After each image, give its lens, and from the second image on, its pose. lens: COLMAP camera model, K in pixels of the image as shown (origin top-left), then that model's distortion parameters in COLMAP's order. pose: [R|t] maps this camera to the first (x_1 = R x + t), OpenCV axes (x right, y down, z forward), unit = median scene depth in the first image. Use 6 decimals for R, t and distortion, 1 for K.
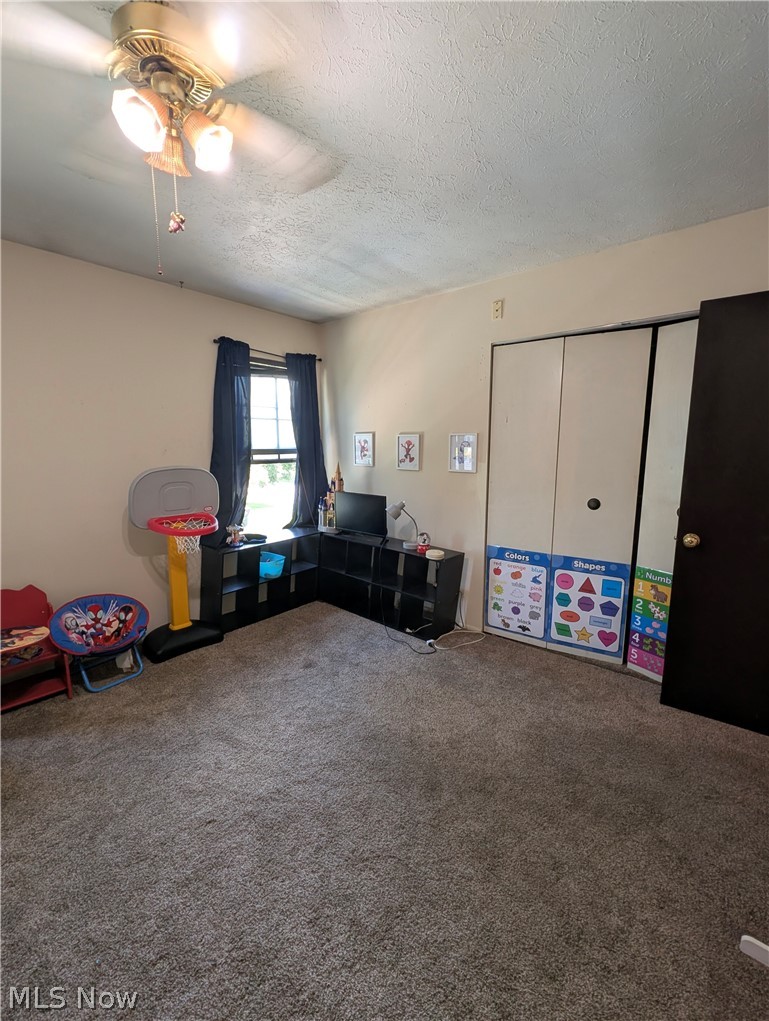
lens RADIAL K [[438.6, 0, 385.2], [0, 438.6, 509.5], [0, 0, 1]] dist [0.000796, -0.000057]
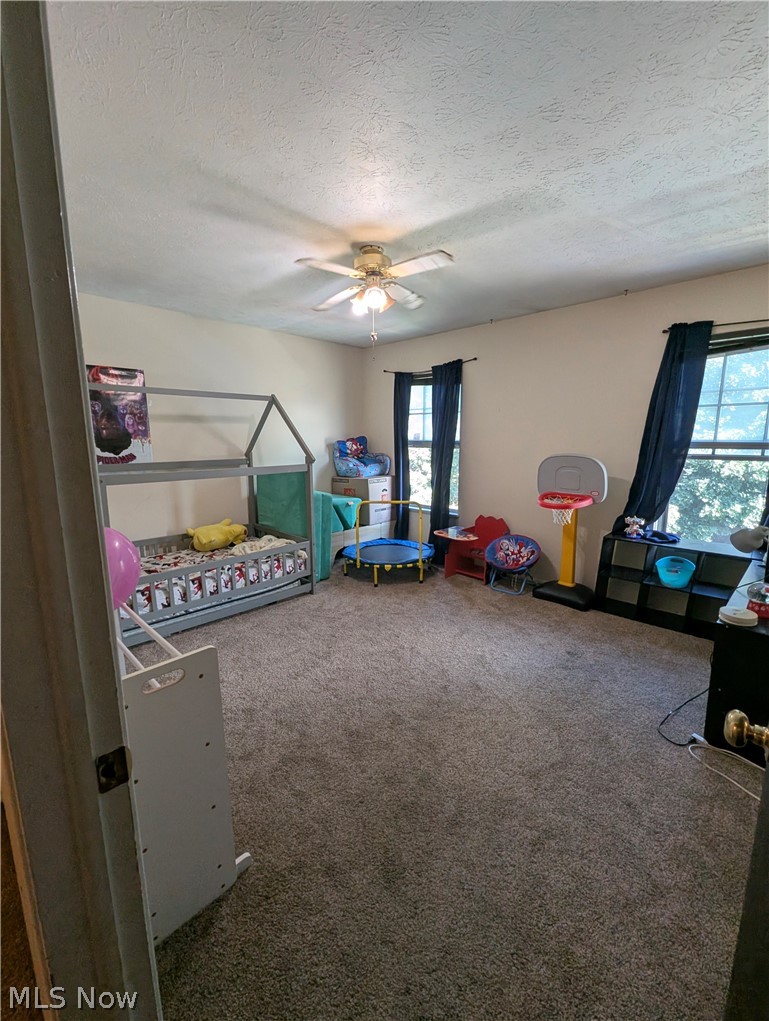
lens RADIAL K [[438.6, 0, 385.3], [0, 438.6, 513.0], [0, 0, 1]] dist [0.000796, -0.000057]
pose [[-0.097633, 0.171665, -0.980305, 0.772236], [-0.148740, 0.971431, 0.184925, -0.082757], [0.984045, 0.163866, -0.069310, 0.559659]]
